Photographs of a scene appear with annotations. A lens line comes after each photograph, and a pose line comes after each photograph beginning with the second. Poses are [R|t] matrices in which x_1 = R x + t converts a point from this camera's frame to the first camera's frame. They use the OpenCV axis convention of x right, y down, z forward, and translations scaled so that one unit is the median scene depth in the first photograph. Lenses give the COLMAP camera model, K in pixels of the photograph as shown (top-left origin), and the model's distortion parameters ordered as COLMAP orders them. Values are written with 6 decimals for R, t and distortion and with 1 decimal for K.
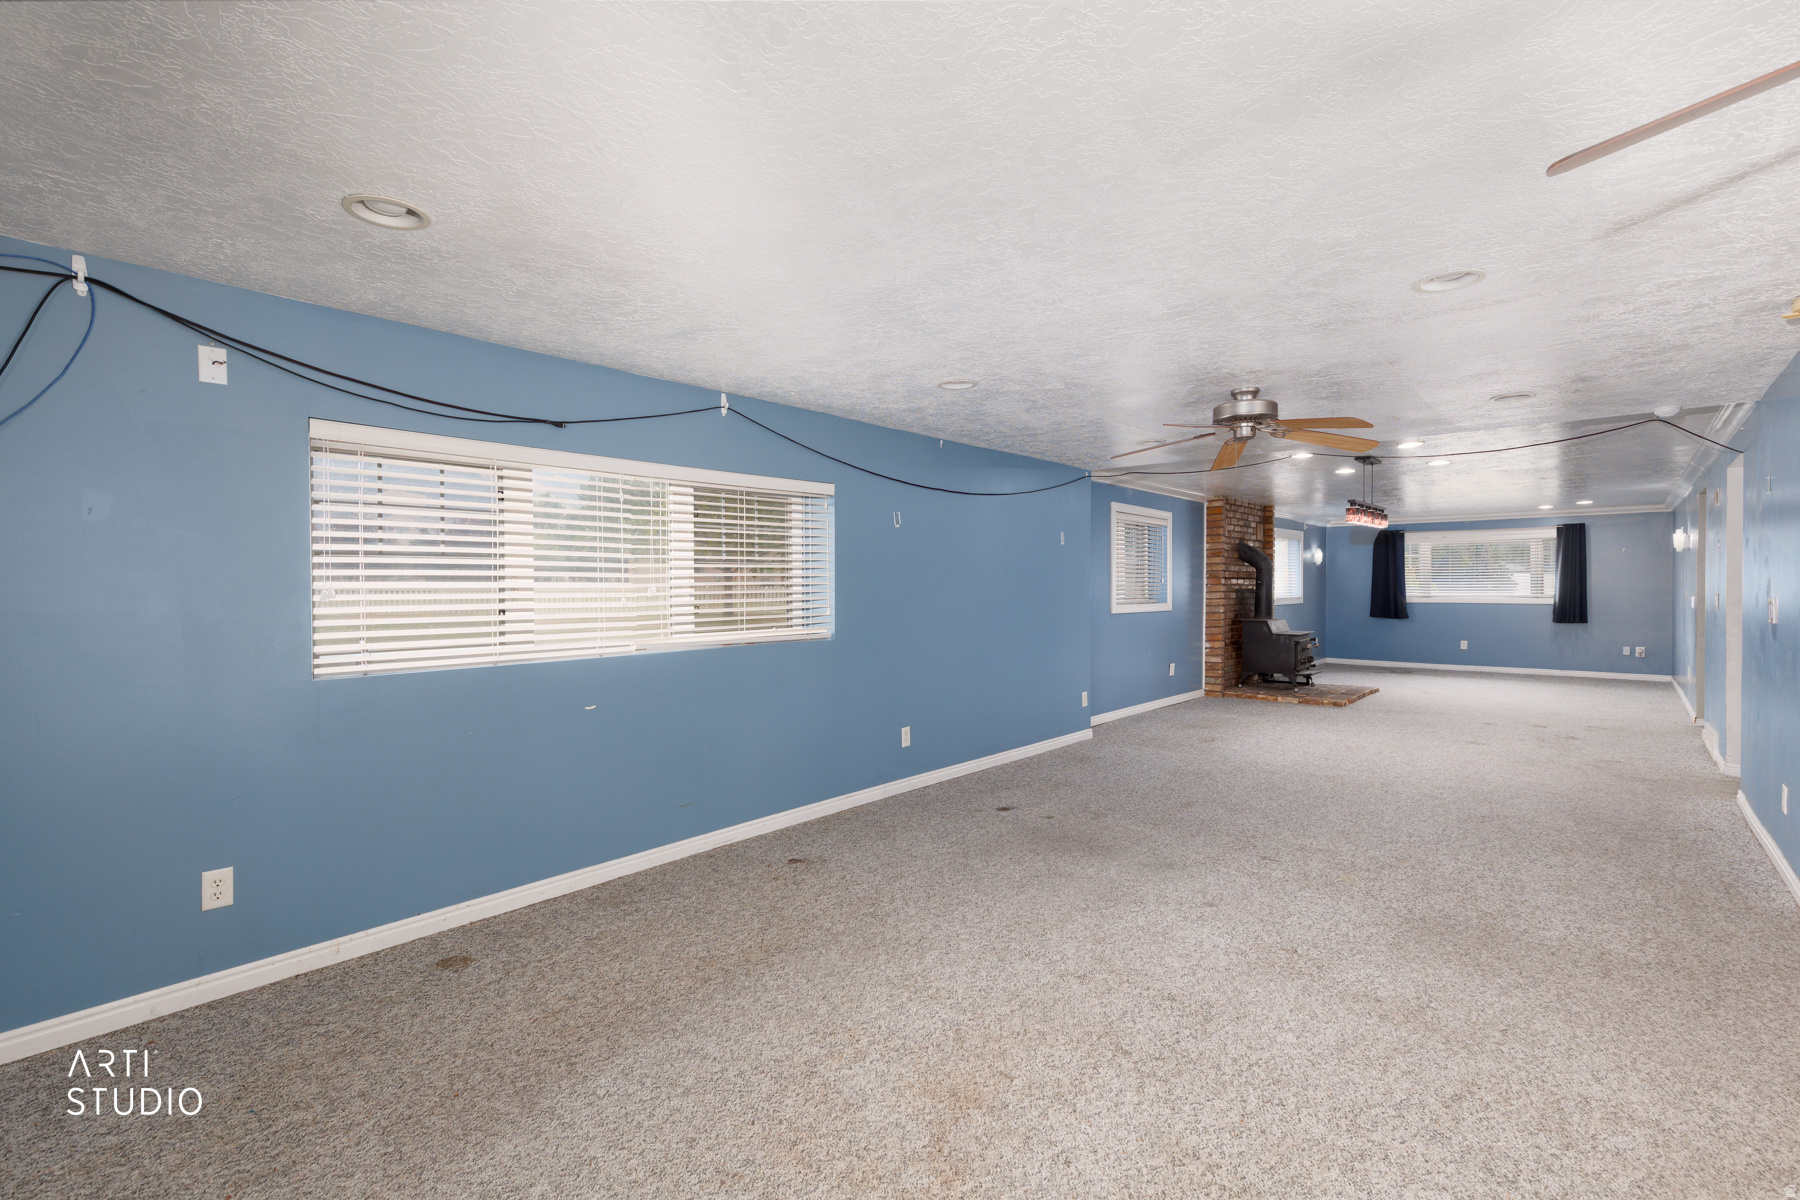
lens RADIAL K [[803.5, 0, 903.8], [0, 803.5, 584.8], [0, 0, 1]] dist [0.003757, -0.000078]
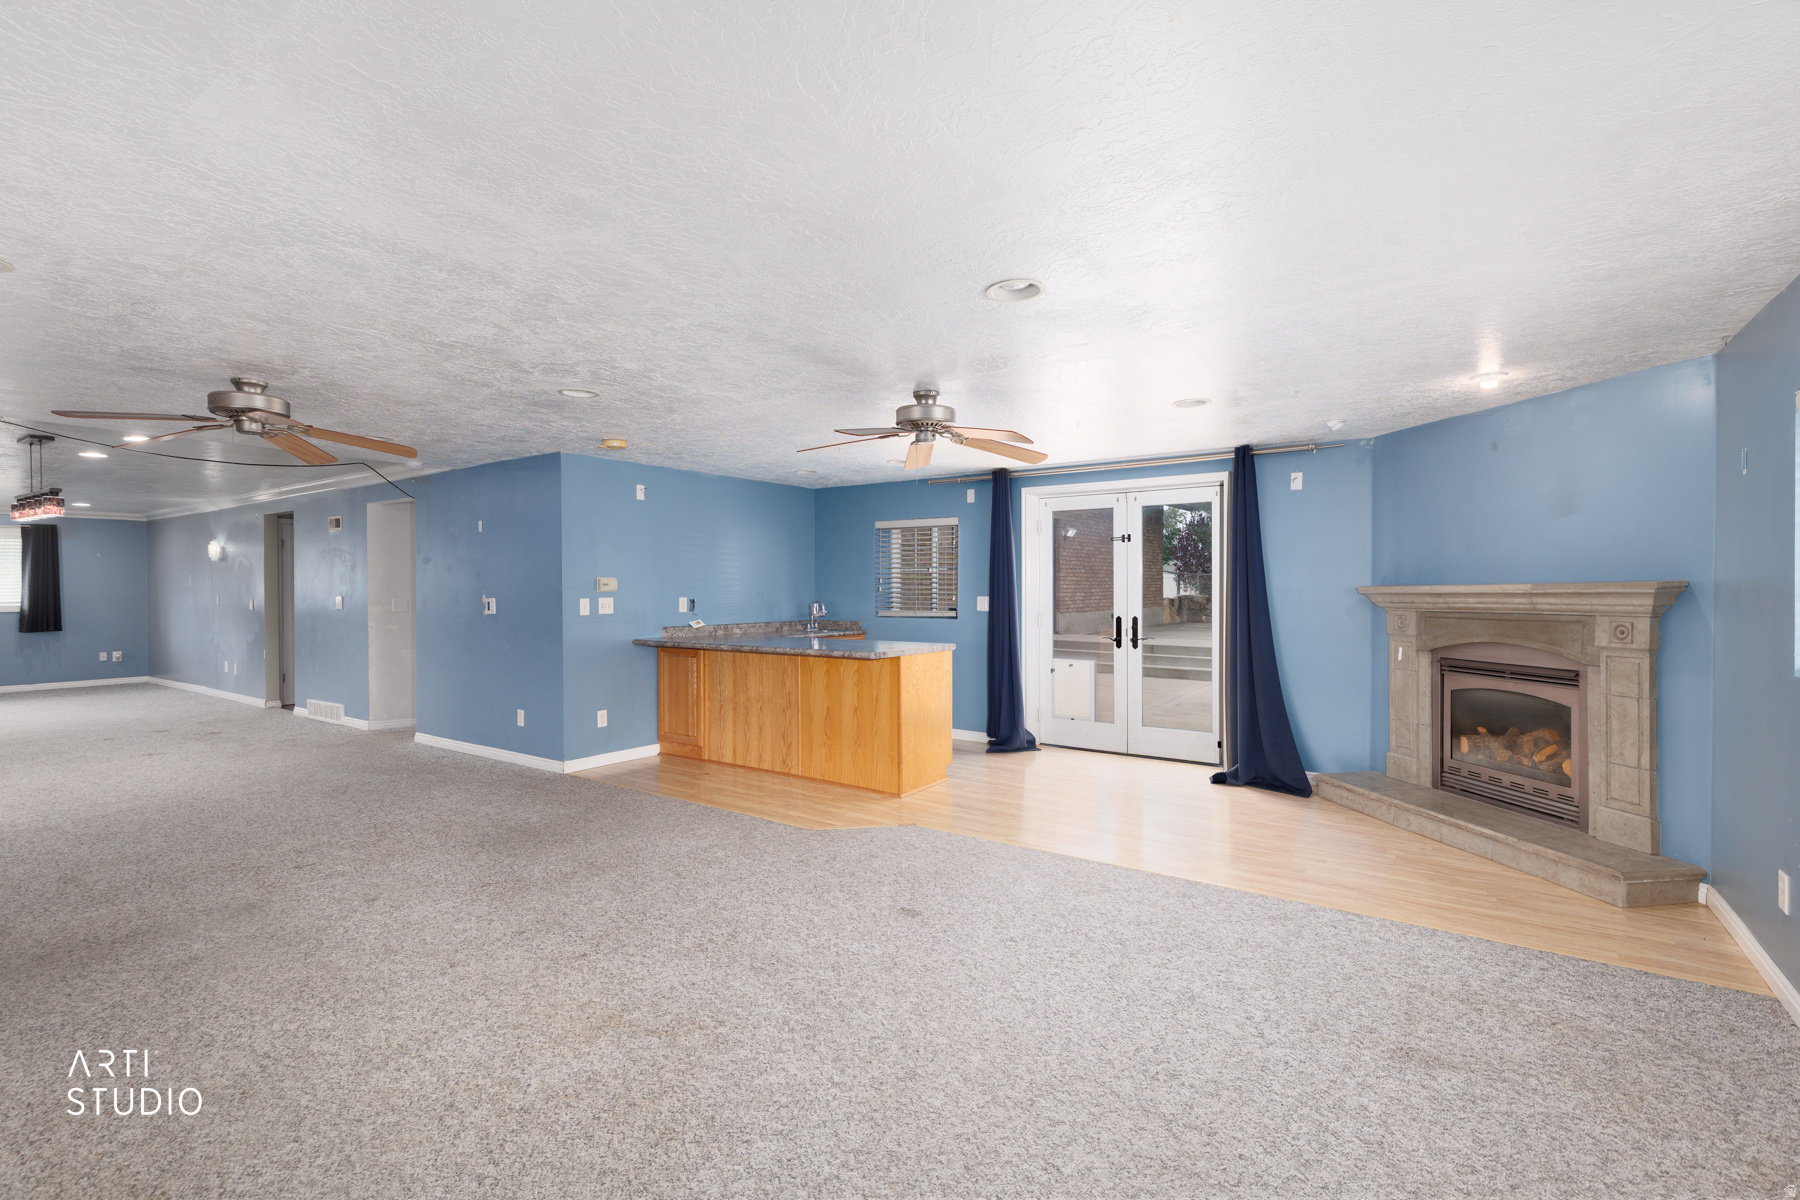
lens RADIAL K [[803.5, 0, 903.8], [0, 803.5, 584.8], [0, 0, 1]] dist [0.003757, -0.000078]
pose [[-0.109774, 0.006335, 0.993936, -0.613748], [0.000839, 0.999980, -0.006281, -0.000201], [-0.993956, 0.000144, -0.109777, 0.367915]]
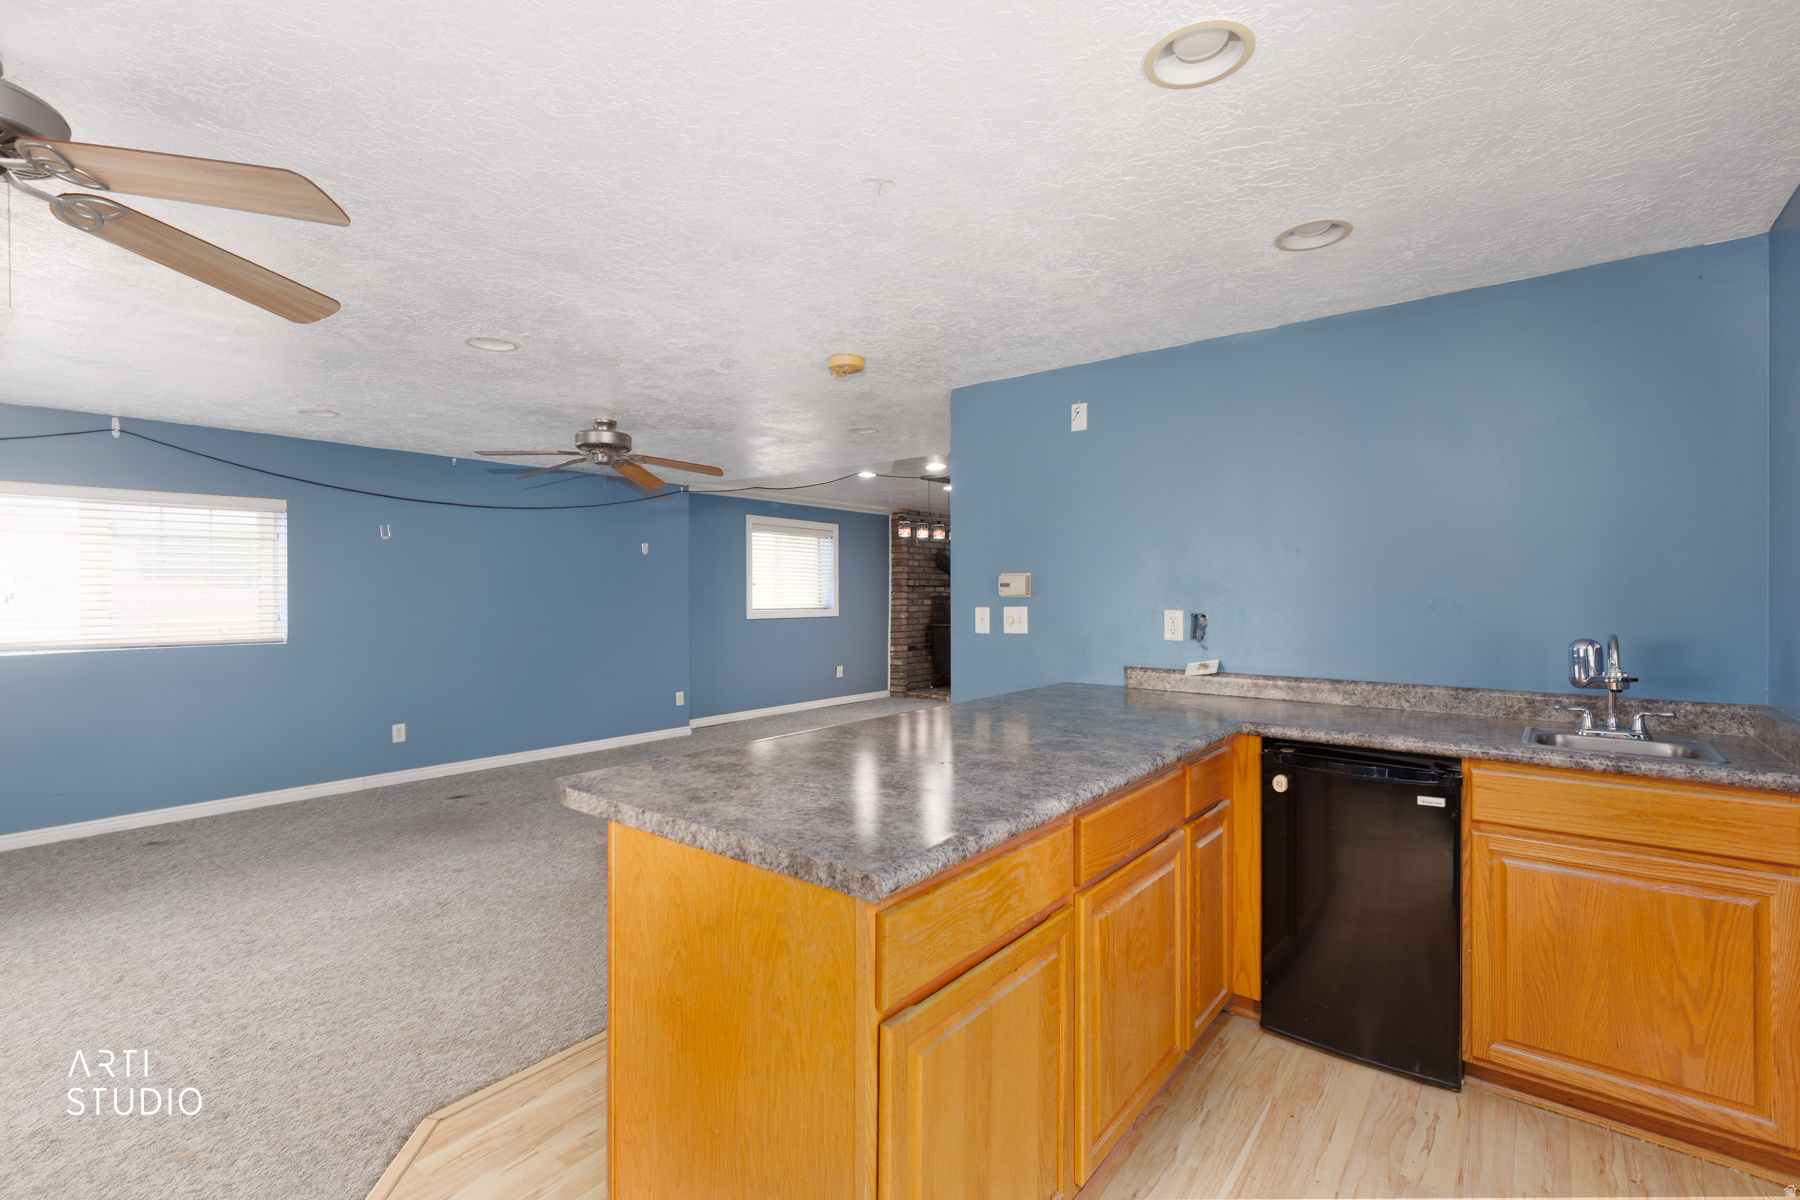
lens RADIAL K [[805.9, 0, 896.9], [0, 805.9, 591.7], [0, 0, 1]] dist [0.005552, -0.000040]
pose [[0.998309, 0.001297, 0.058113, 0.797162], [-0.001353, 0.999999, 0.000936, -0.004040], [-0.058112, -0.001013, 0.998310, -0.164215]]
